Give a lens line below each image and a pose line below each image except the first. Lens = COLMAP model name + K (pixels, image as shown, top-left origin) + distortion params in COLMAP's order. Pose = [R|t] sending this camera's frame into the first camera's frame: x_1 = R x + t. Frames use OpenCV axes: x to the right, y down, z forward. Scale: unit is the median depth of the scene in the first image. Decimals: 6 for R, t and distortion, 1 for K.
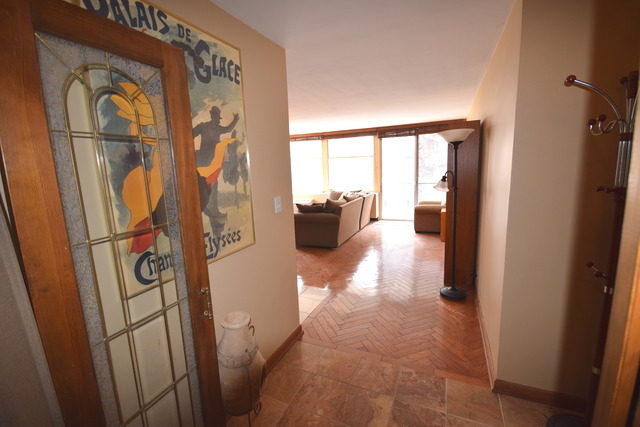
lens RADIAL K [[282.0, 0, 320.0], [0, 282.0, 213.5], [0, 0, 1]] dist [-0.002271, -0.000697]
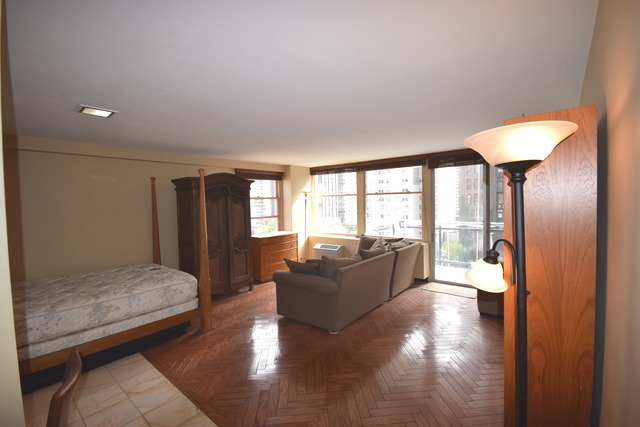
lens RADIAL K [[282.0, 0, 320.0], [0, 282.0, 213.5], [0, 0, 1]] dist [-0.002271, -0.000697]
pose [[0.962521, 0.028465, -0.269710, 0.137473], [-0.060431, 0.991985, -0.110968, -0.053608], [0.264390, 0.123108, 0.956526, 0.242042]]
